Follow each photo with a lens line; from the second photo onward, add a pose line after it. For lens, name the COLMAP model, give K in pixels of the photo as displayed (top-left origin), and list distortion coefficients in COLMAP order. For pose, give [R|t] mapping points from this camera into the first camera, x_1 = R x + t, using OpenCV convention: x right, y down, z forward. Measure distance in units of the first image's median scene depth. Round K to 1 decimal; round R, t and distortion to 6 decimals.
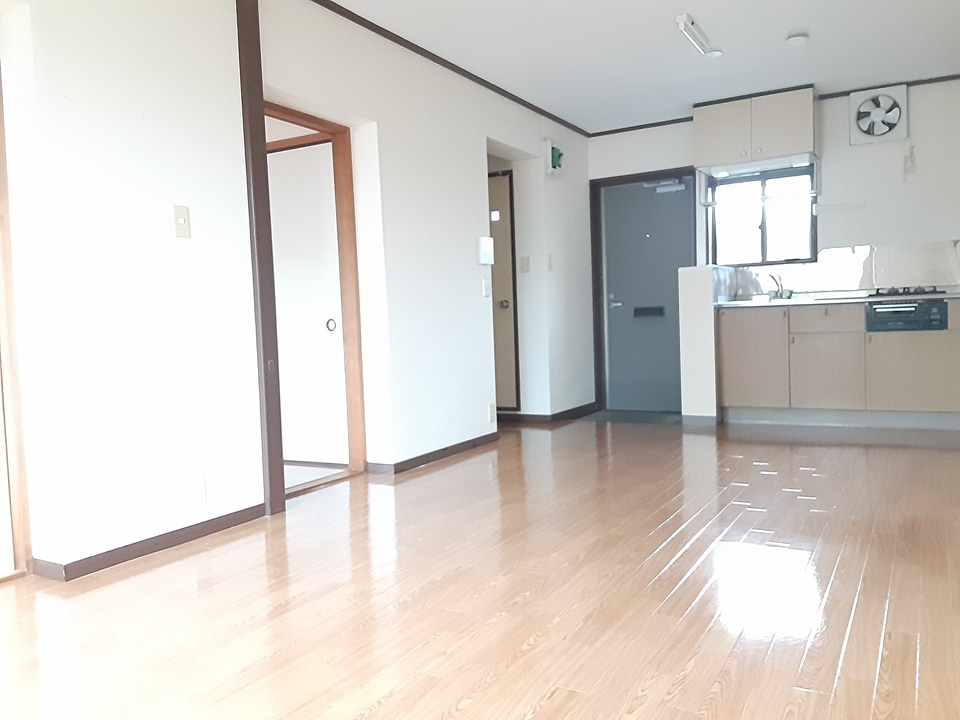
lens RADIAL K [[772.2, 0, 480.5], [0, 772.2, 365.2], [0, 0, 1]] dist [0.027209, -0.006236]
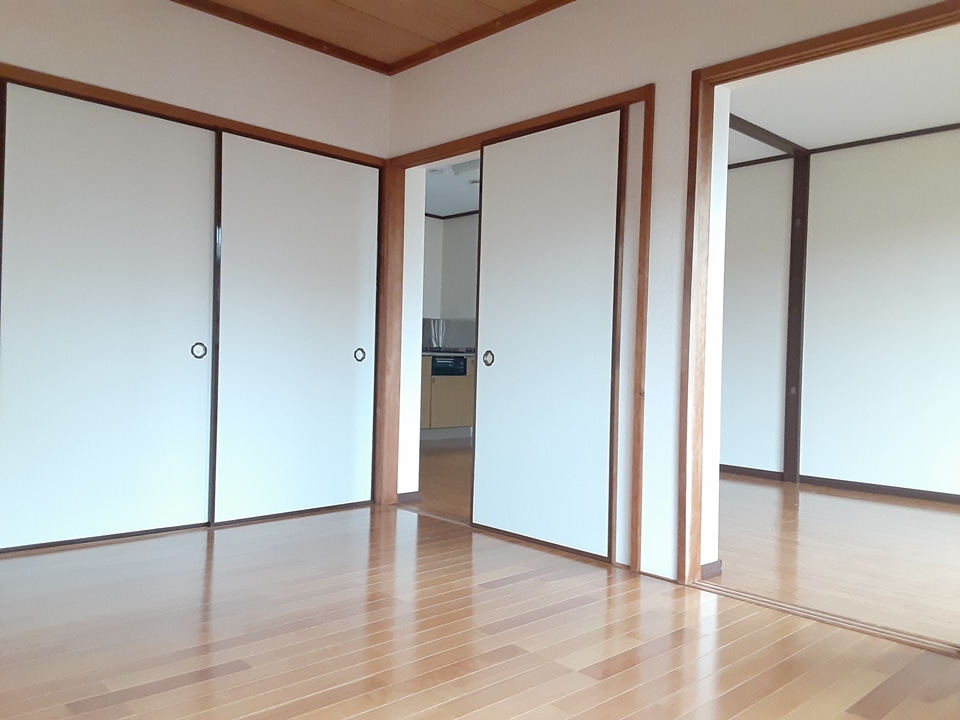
lens RADIAL K [[772.2, 0, 480.5], [0, 772.2, 365.2], [0, 0, 1]] dist [0.027209, -0.006236]
pose [[0.277491, 0.038656, 0.959950, -0.935033], [0.018645, 0.998785, -0.045609, 0.006669], [-0.960547, 0.030555, 0.276433, 0.516830]]
